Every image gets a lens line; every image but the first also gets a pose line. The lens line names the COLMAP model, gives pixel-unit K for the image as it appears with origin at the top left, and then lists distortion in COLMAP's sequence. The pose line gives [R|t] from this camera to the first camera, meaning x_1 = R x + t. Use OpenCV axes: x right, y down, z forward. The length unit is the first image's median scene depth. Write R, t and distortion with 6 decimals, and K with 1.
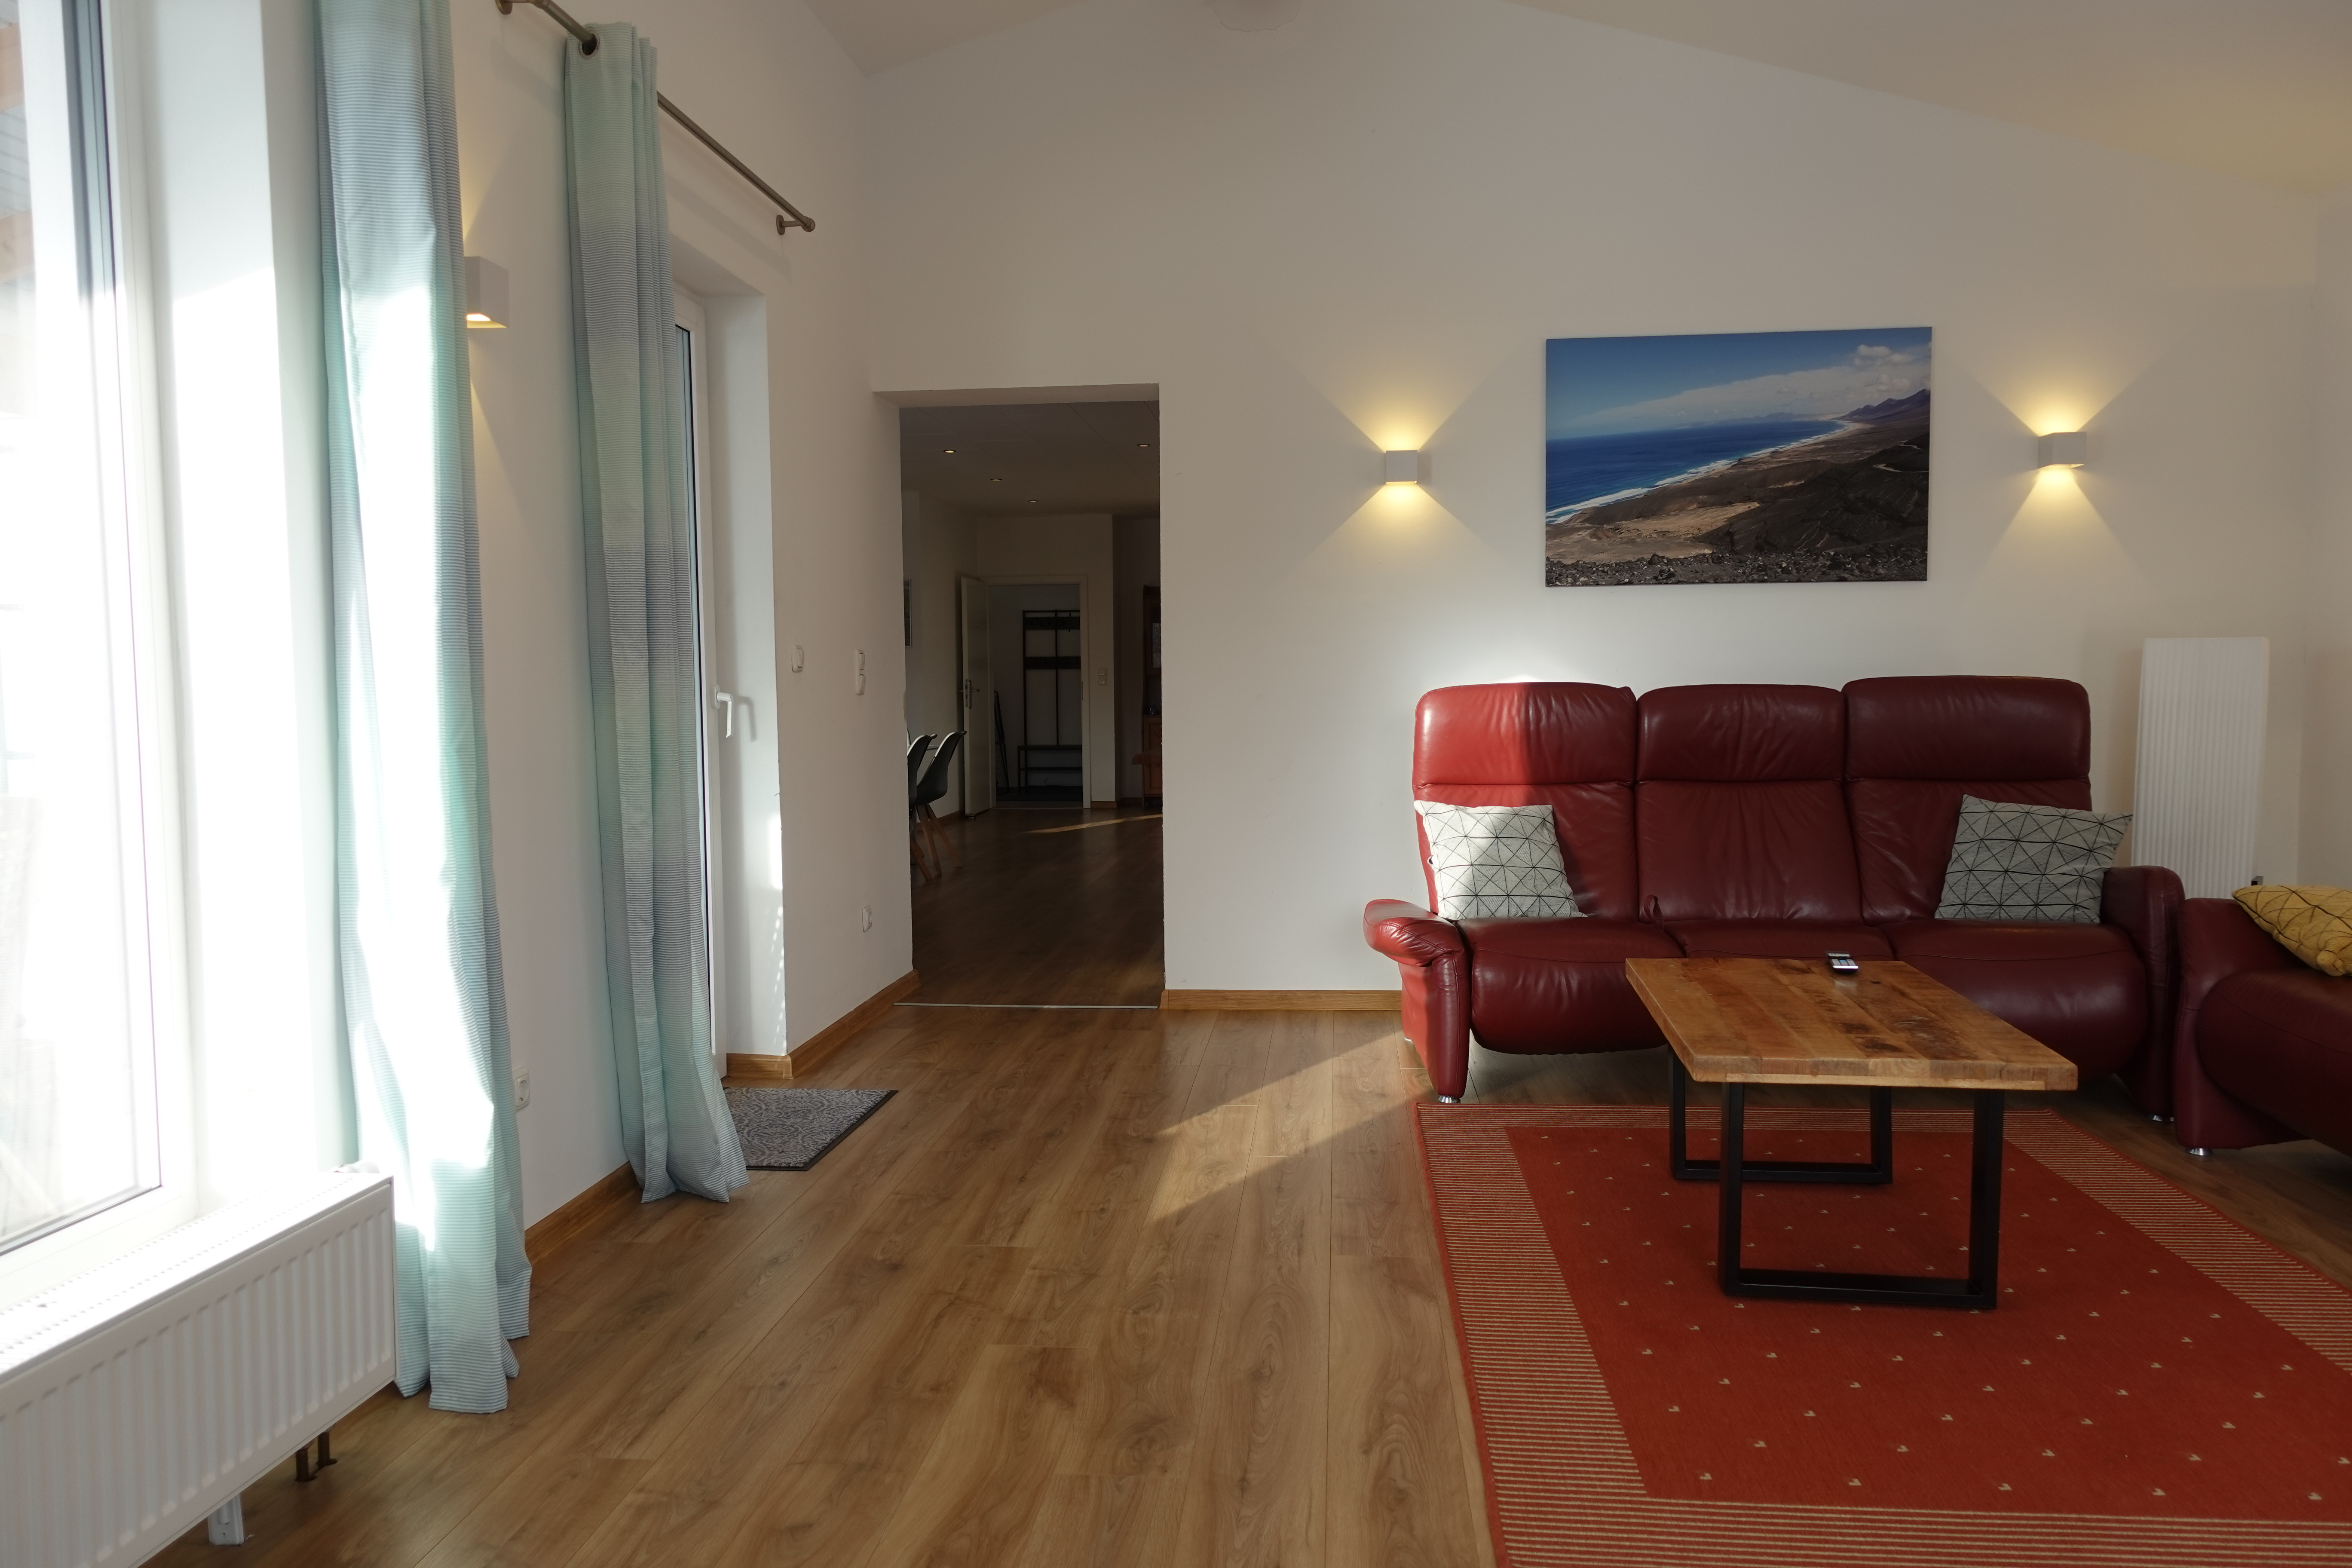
lens RADIAL K [[1632.1, 0, 1173.1], [0, 1632.1, 786.6], [0, 0, 1]] dist [-0.002489, 0.001155]
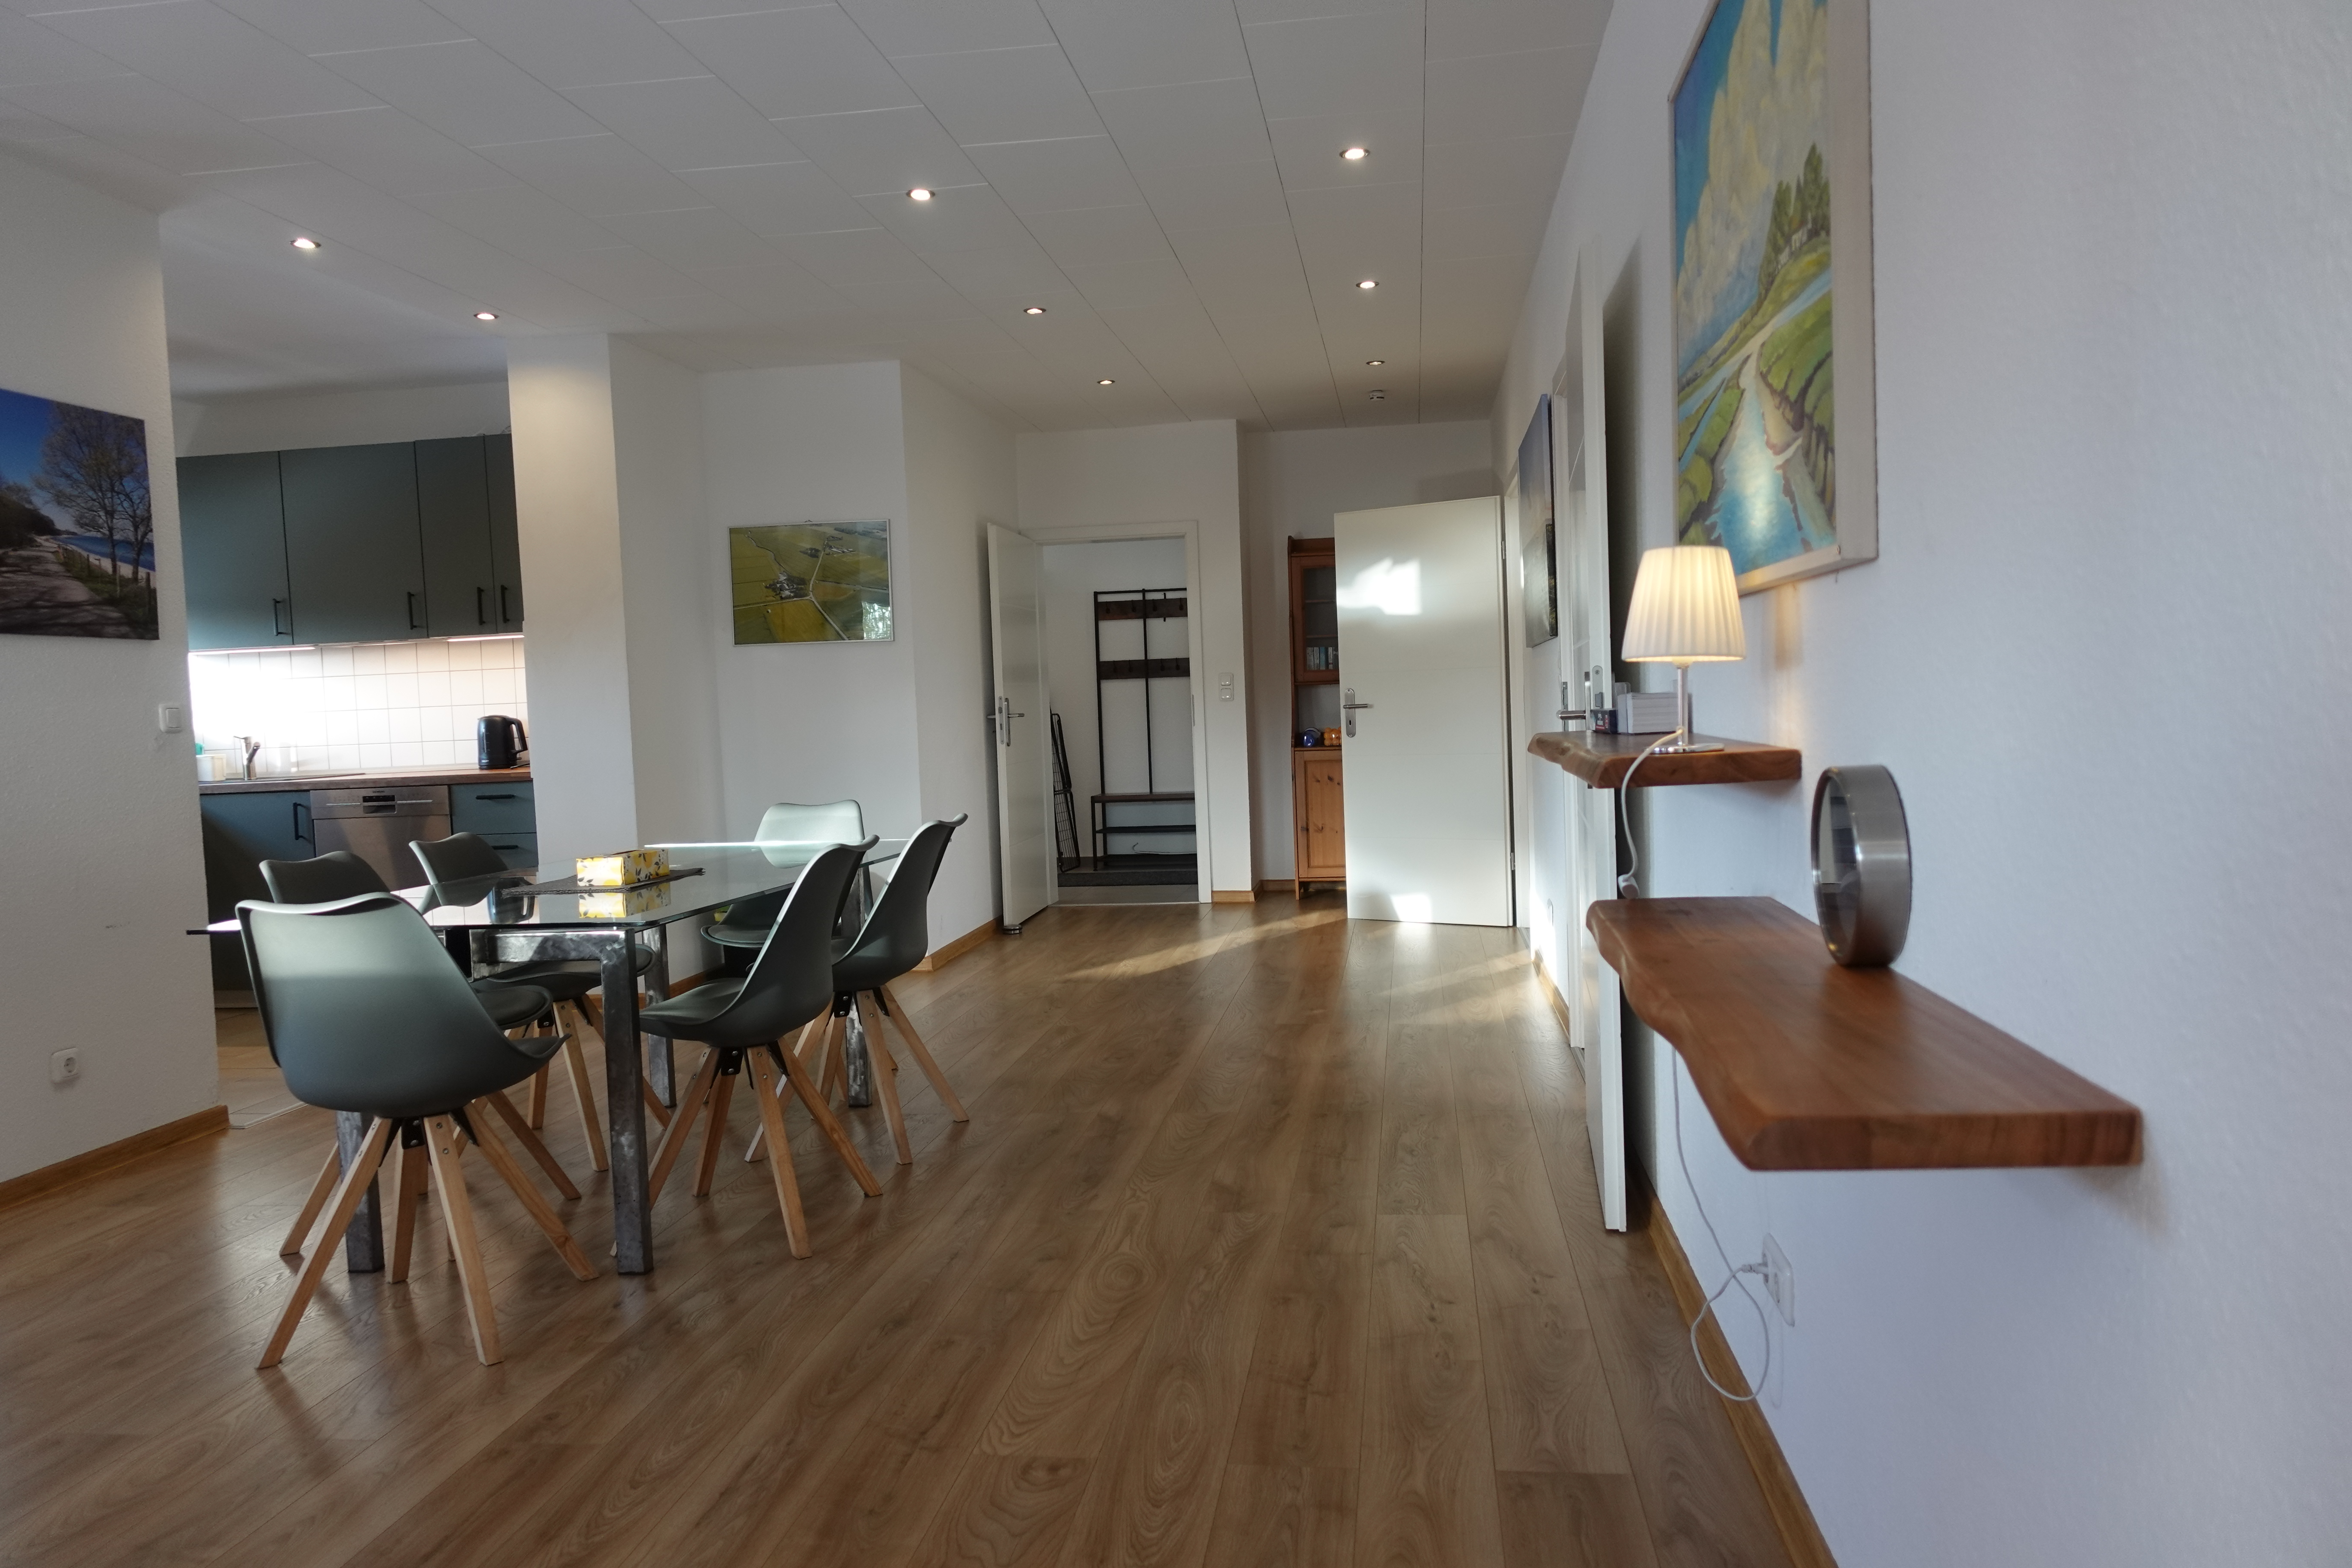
lens RADIAL K [[1632.1, 0, 1174.9], [0, 1632.1, 786.3], [0, 0, 1]] dist [-0.002489, 0.001155]
pose [[0.998714, -0.023858, -0.044745, -0.032982], [0.023532, 0.999693, -0.007799, -0.023897], [0.044917, 0.006736, 0.998968, 0.356811]]
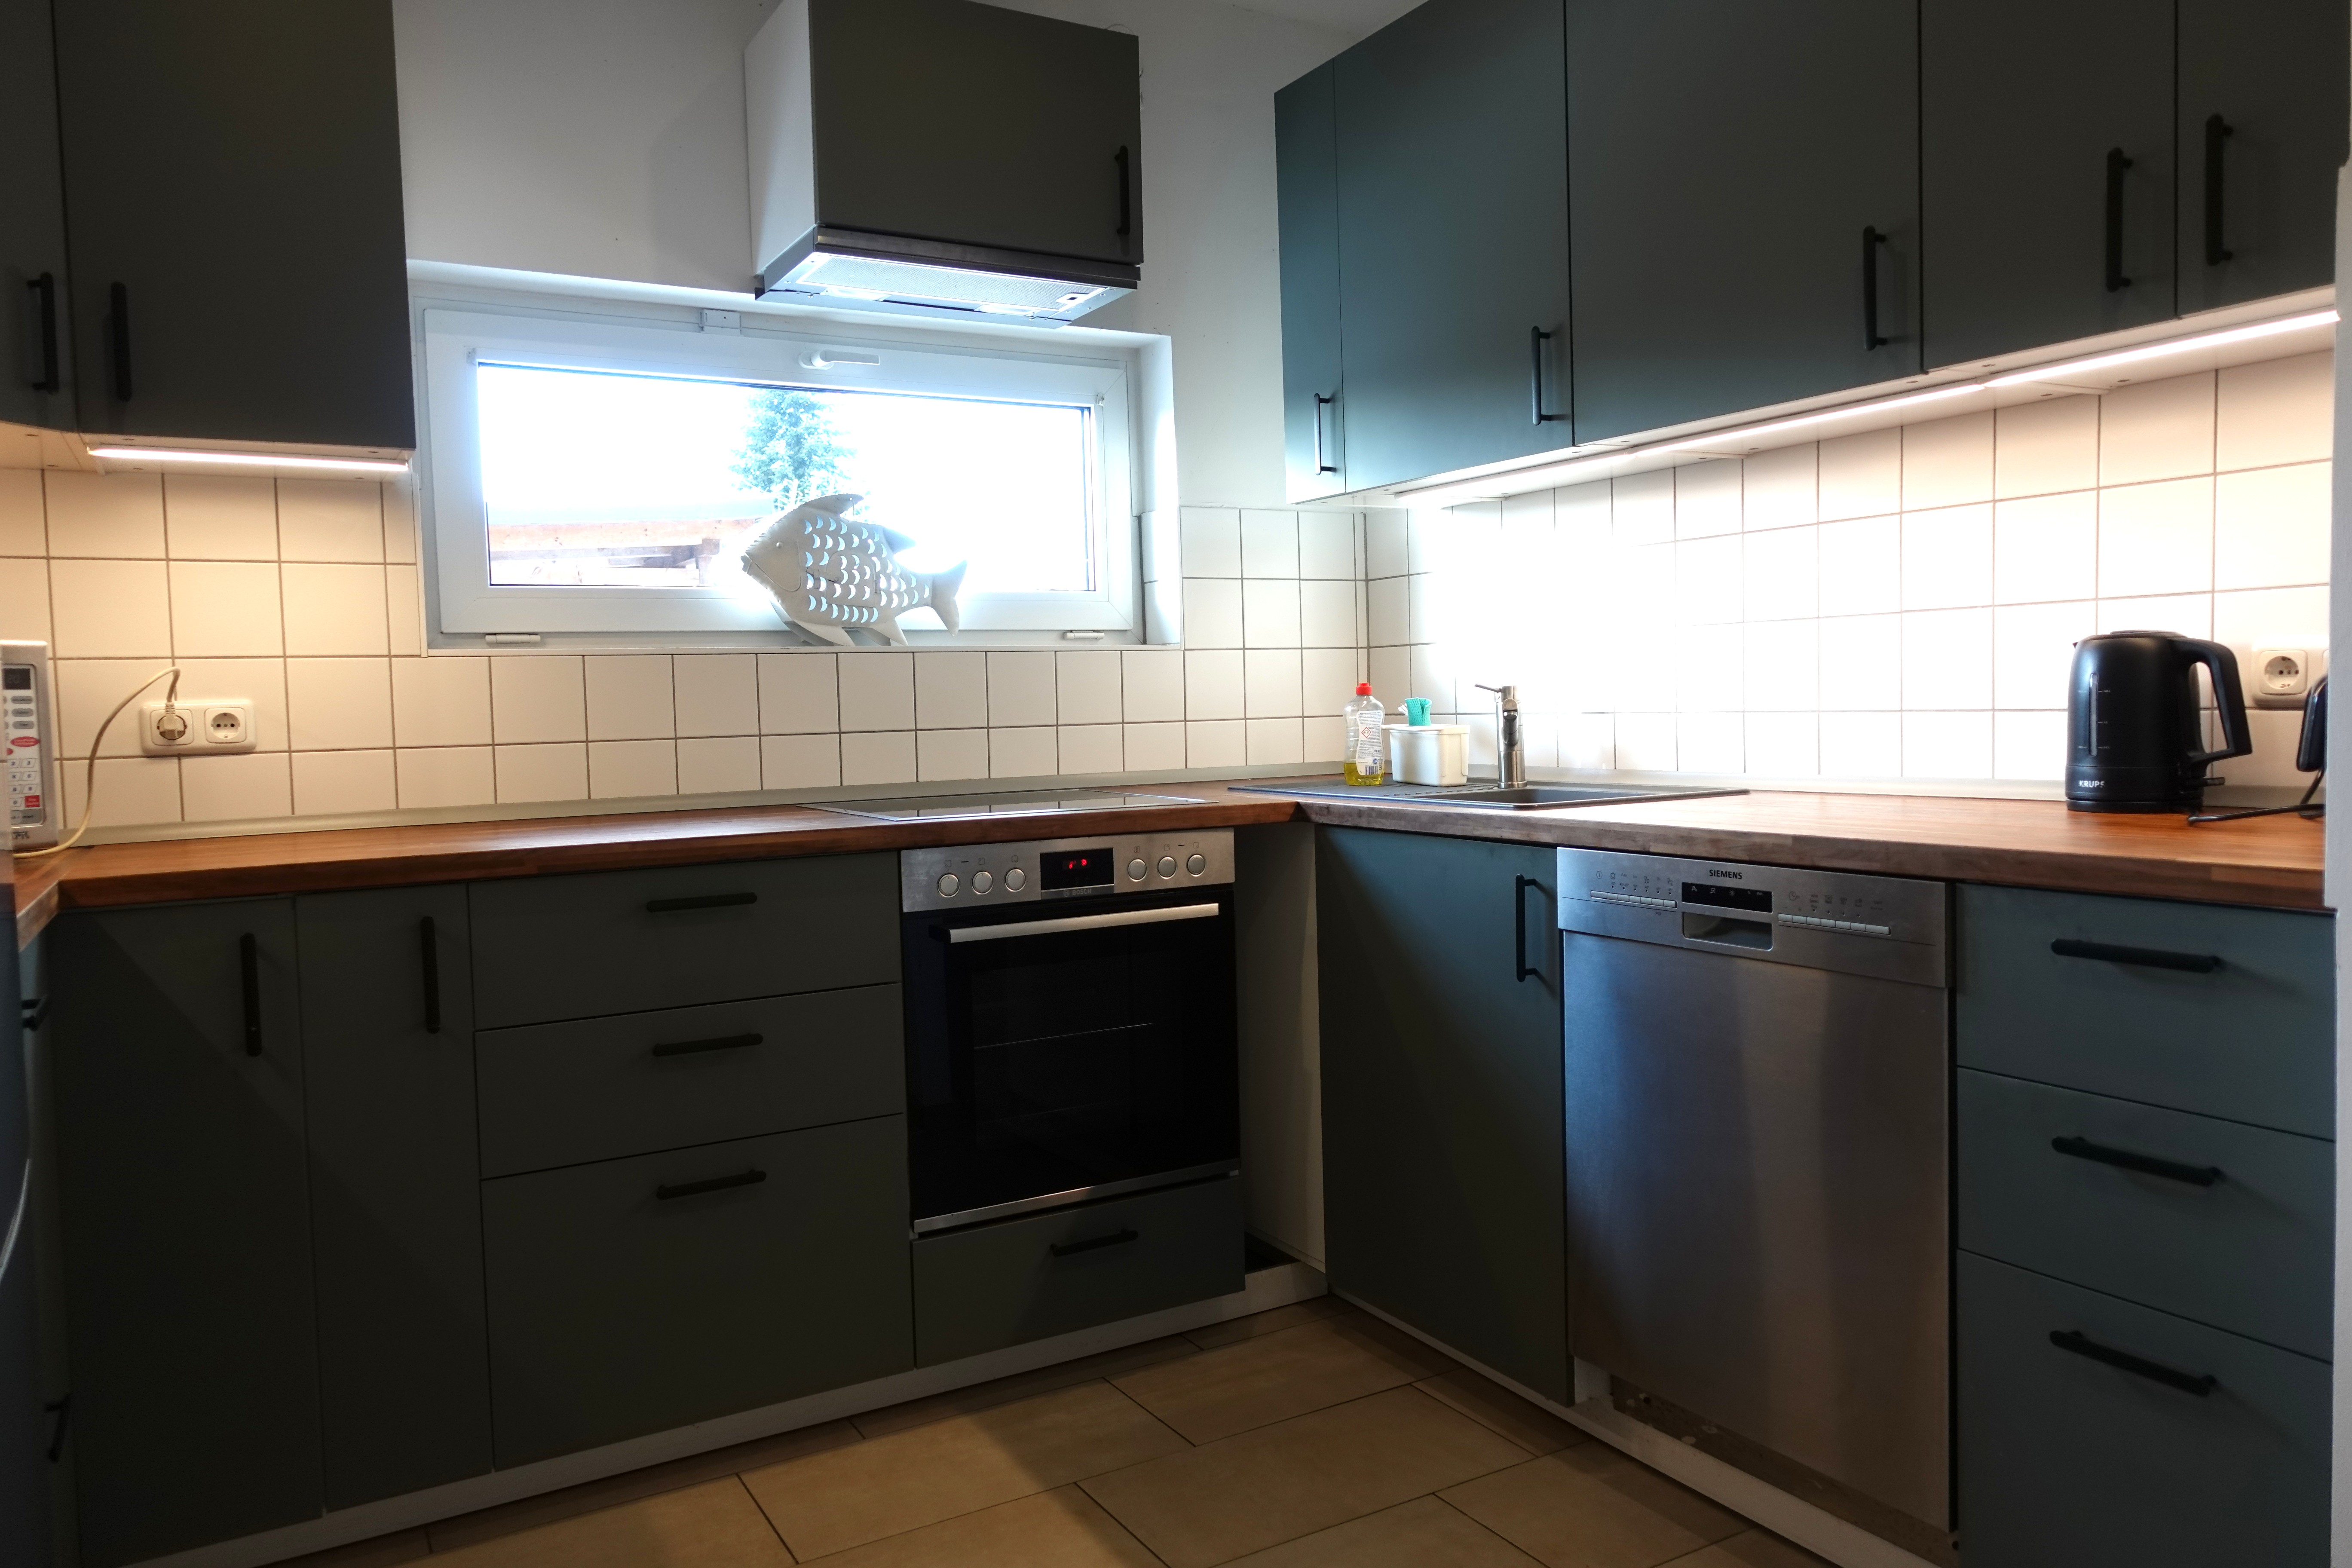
lens RADIAL K [[1632.1, 0, 1170.9], [0, 1632.1, 779.8], [0, 0, 1]] dist [-0.002489, 0.001155]
pose [[0.588543, 0.041683, -0.807390, -0.151617], [-0.030785, 0.999101, 0.029140, -0.037604], [0.807879, 0.007705, 0.589298, 0.600808]]
